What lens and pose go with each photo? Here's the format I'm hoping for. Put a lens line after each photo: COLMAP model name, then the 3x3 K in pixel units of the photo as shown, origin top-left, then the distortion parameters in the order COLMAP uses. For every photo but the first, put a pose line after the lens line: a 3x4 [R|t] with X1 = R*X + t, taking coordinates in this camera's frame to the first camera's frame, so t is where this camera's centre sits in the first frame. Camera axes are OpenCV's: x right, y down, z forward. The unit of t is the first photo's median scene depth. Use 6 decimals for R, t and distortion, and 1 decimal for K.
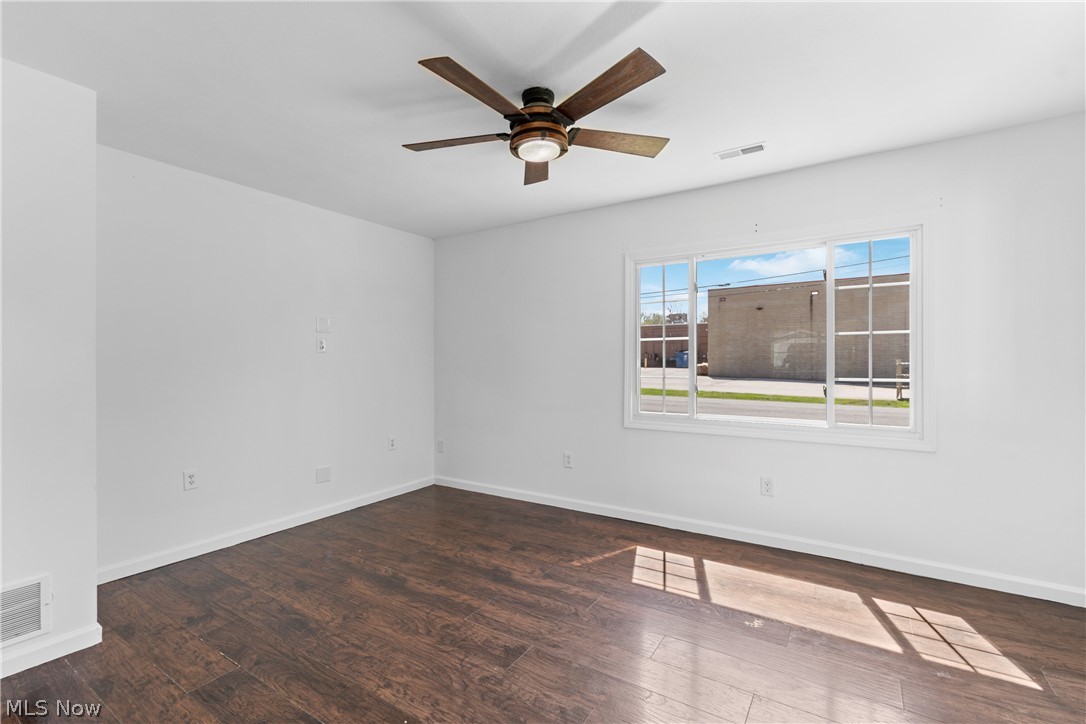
lens RADIAL K [[481.7, 0, 540.8], [0, 481.7, 361.5], [0, 0, 1]] dist [-0.001028, -0.000362]
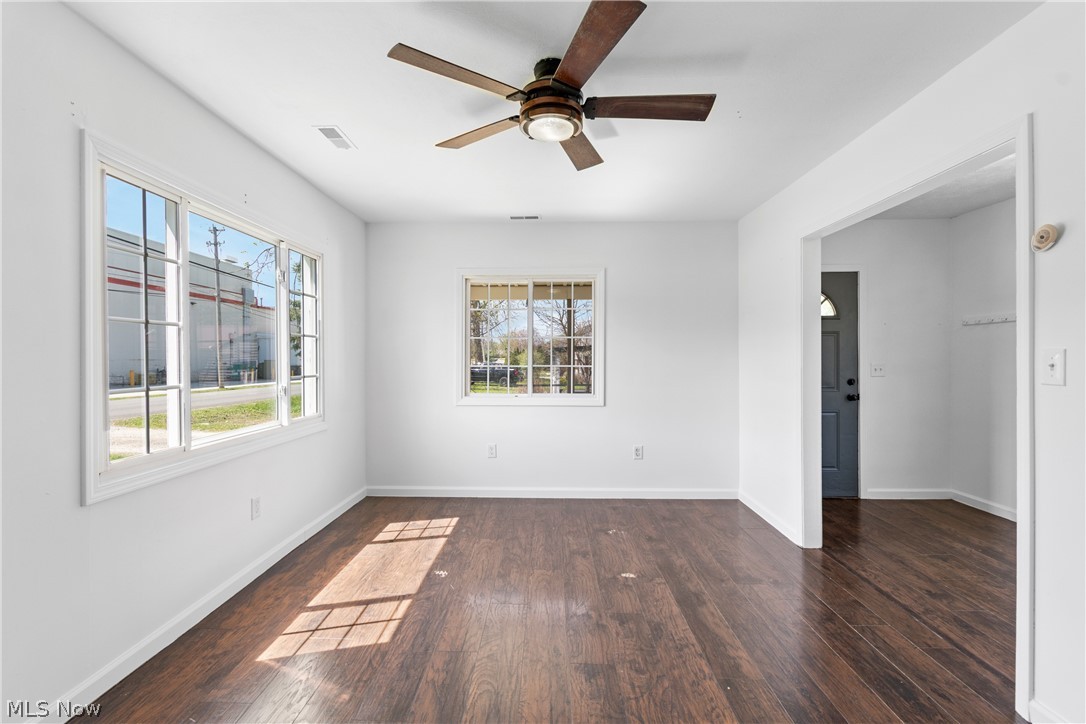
lens RADIAL K [[481.7, 0, 539.8], [0, 481.7, 361.8], [0, 0, 1]] dist [-0.001028, -0.000362]
pose [[-0.530057, -0.004473, 0.847950, -0.688452], [0.002185, 0.999976, 0.006641, -0.003244], [-0.847959, 0.005373, -0.530035, 1.363851]]
